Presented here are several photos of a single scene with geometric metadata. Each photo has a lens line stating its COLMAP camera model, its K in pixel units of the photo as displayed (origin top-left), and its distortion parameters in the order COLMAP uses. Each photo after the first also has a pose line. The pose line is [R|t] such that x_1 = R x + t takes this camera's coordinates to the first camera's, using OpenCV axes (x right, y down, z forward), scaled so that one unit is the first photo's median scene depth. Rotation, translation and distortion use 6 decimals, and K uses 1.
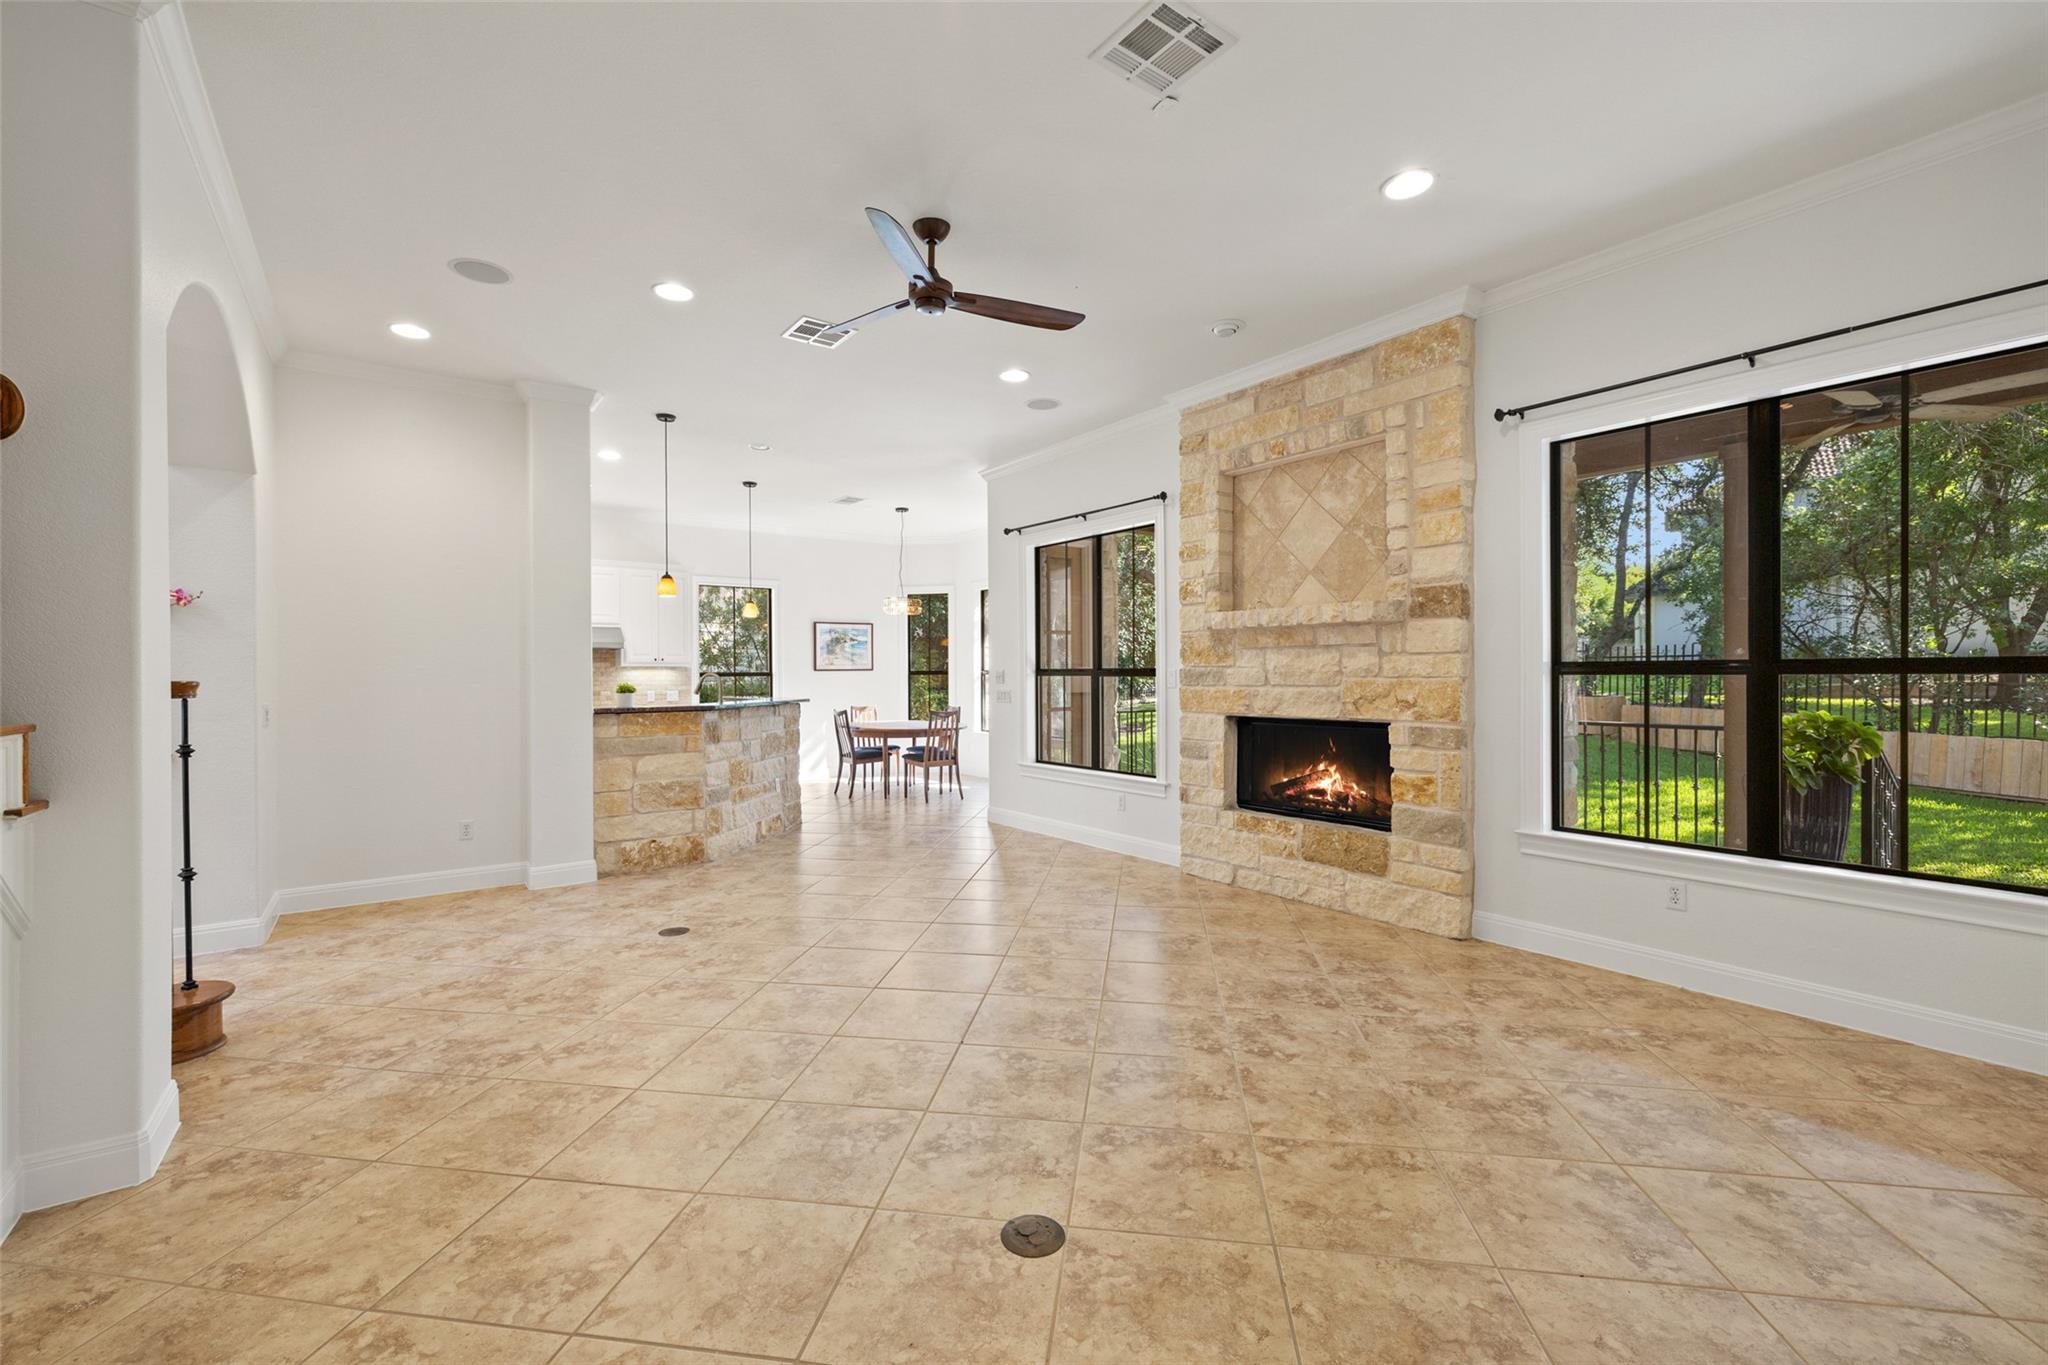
lens RADIAL K [[873.7, 0, 1036.4], [0, 873.7, 674.2], [0, 0, 1]] dist [-0.001094, 0.000121]
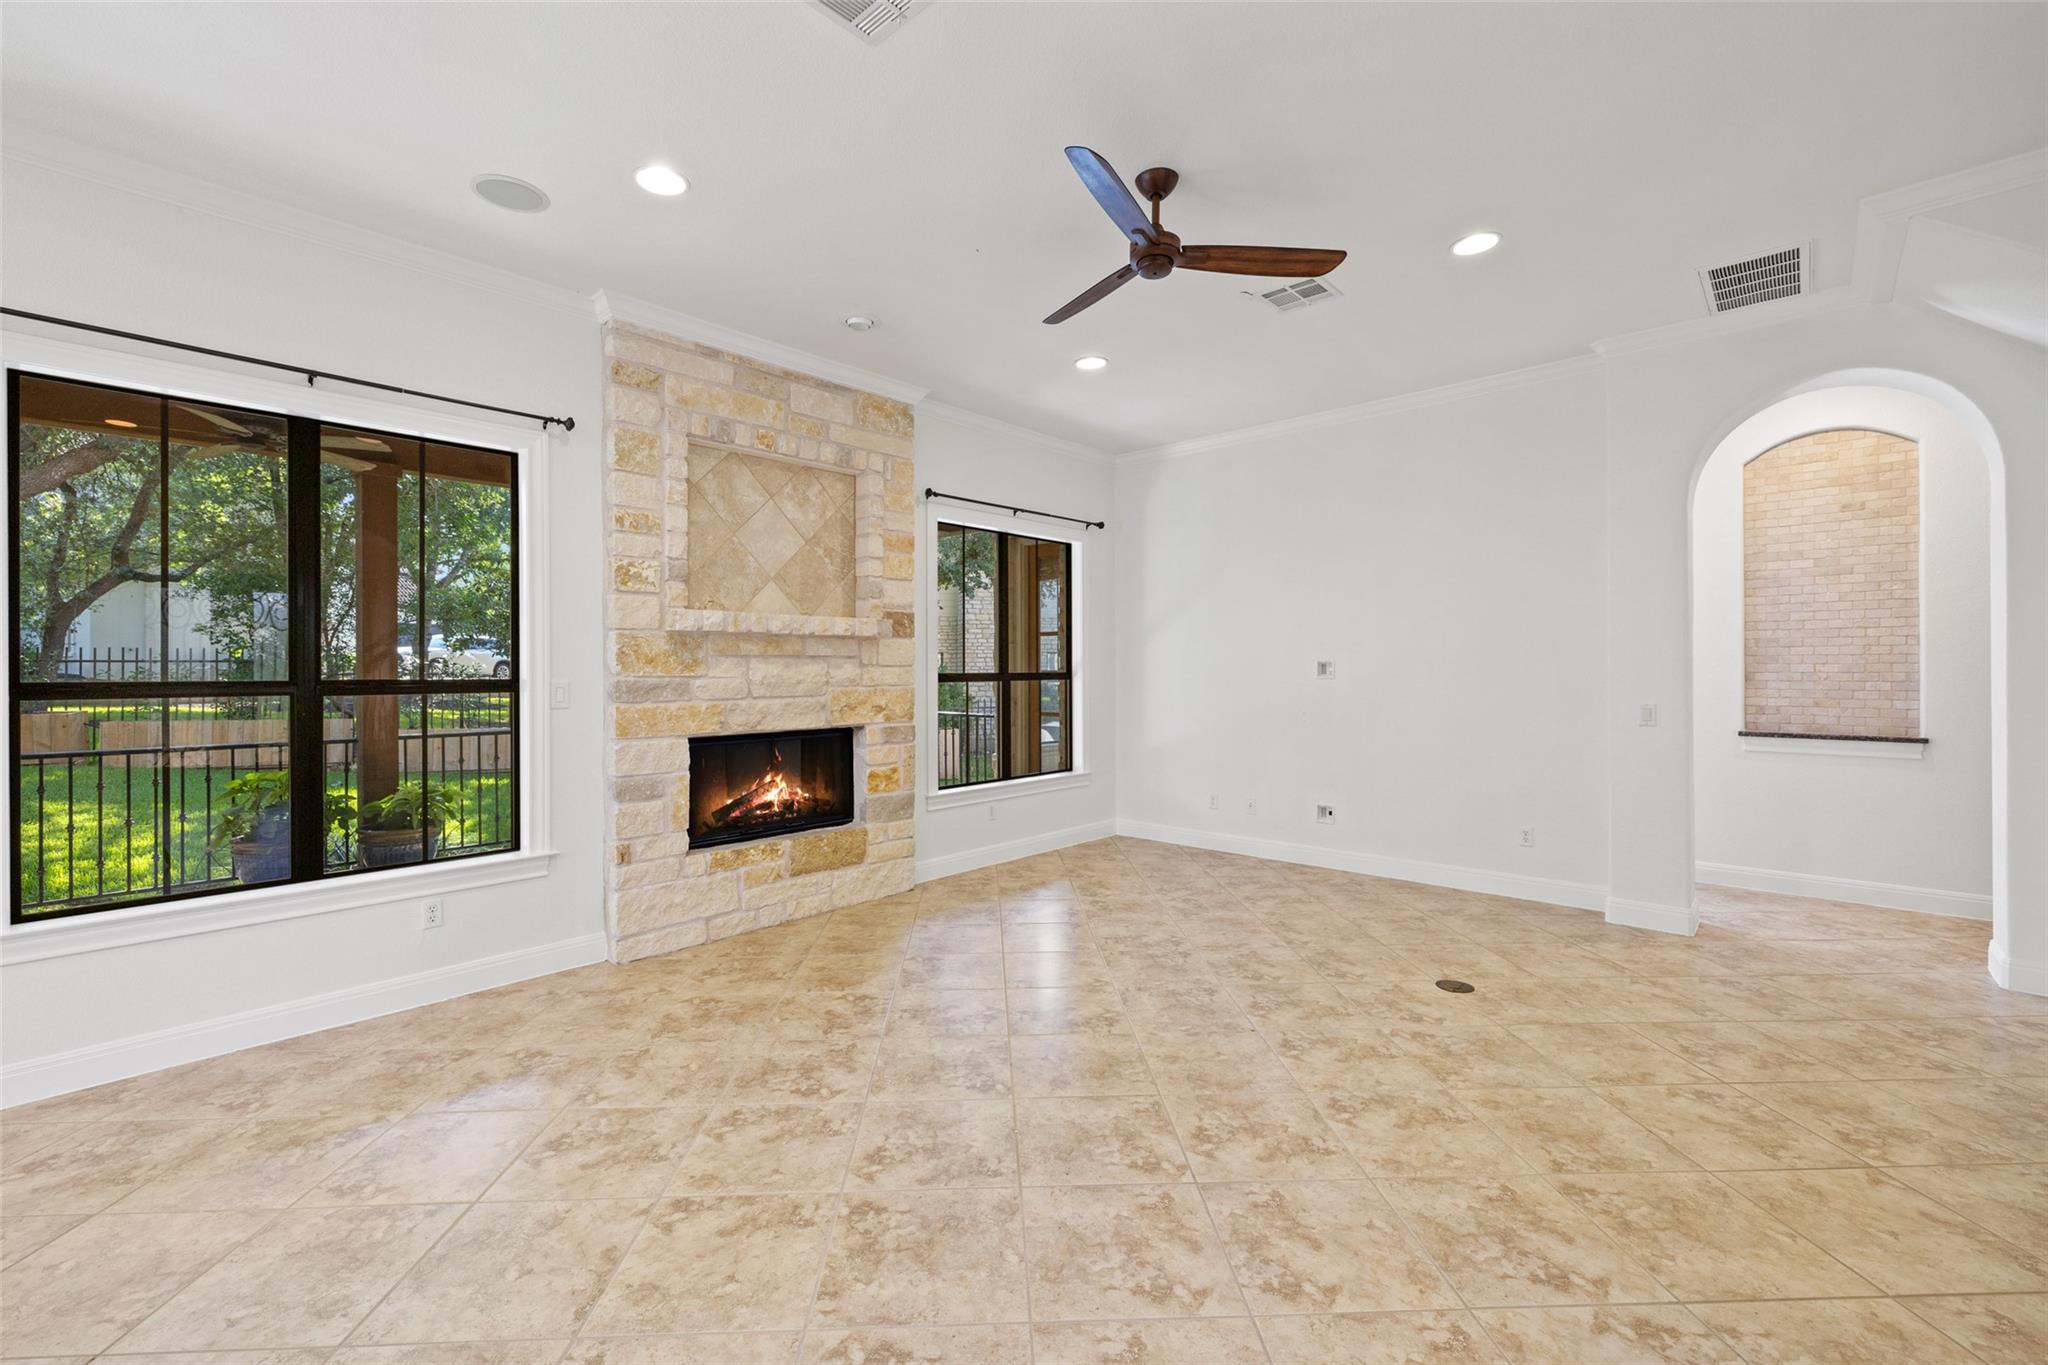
lens RADIAL K [[873.7, 0, 984.7], [0, 873.7, 668.2], [0, 0, 1]] dist [-0.001094, 0.000121]
pose [[-0.180654, 0.005724, 0.983530, -0.695633], [0.005030, 0.999975, -0.004896, -0.012575], [-0.983534, 0.004063, -0.180678, 0.974854]]
